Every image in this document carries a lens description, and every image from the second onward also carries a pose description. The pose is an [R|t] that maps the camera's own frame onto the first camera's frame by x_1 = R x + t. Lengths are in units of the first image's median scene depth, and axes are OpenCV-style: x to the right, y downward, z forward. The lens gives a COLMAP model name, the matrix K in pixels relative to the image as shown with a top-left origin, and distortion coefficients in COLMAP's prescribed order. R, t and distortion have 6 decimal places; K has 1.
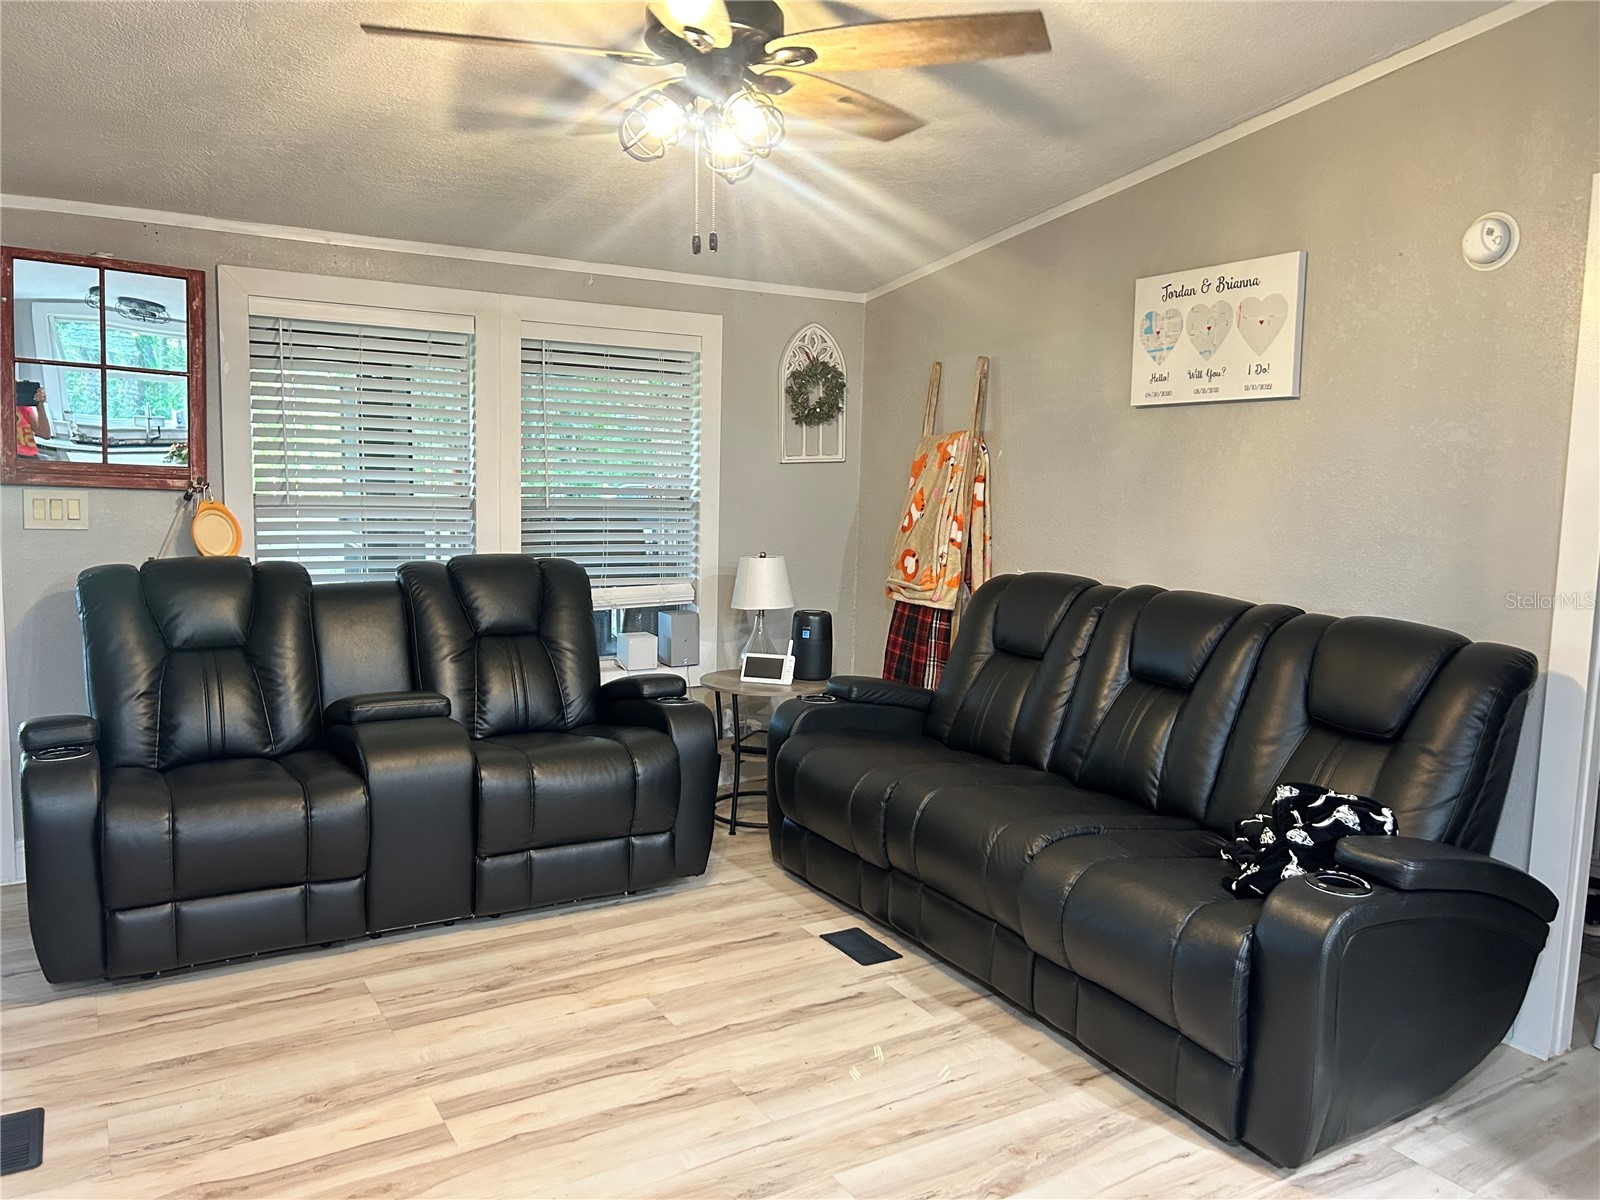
lens RADIAL K [[1206.3, 0, 799.1], [0, 1206.3, 601.0], [0, 0, 1]] dist [0.052870, -0.055396]
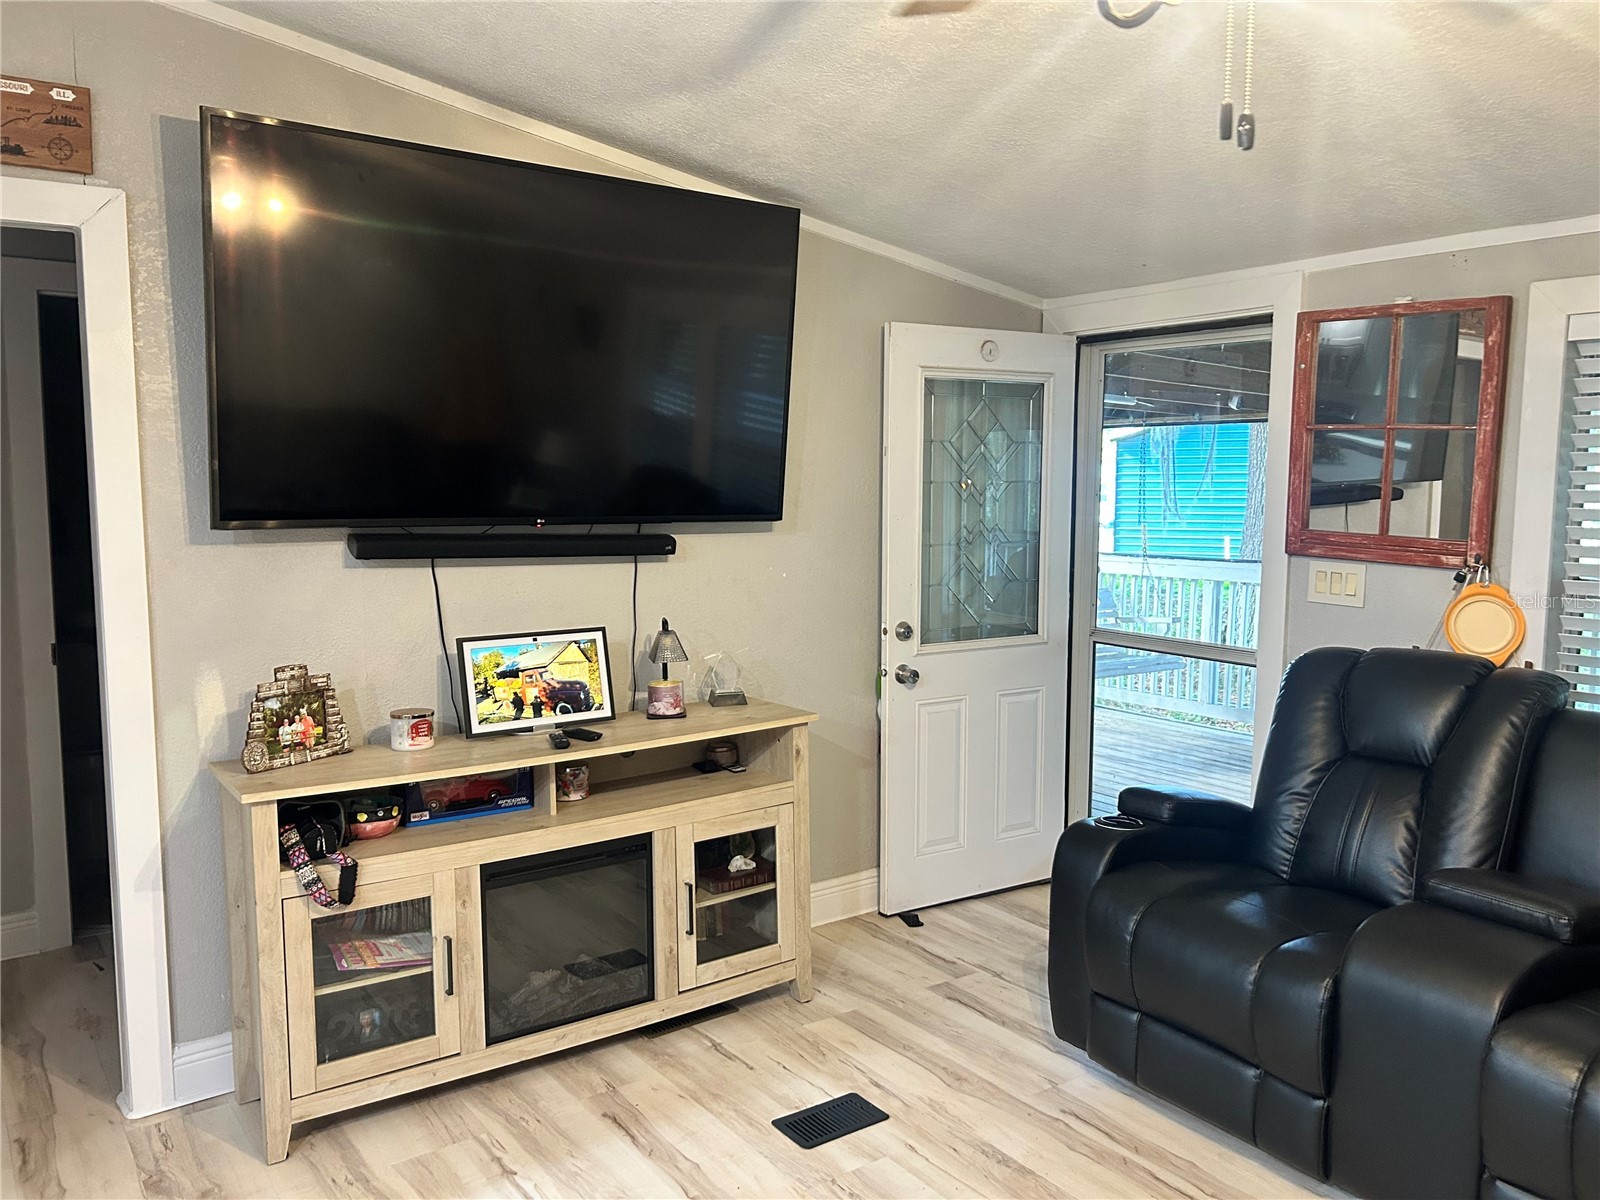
lens RADIAL K [[1206.3, 0, 799.3], [0, 1206.3, 596.5], [0, 0, 1]] dist [0.052870, -0.055396]
pose [[0.082027, 0.066649, -0.994399, 0.294098], [-0.126330, 0.990409, 0.055961, -0.067253], [0.988591, 0.121032, 0.089660, 0.526839]]
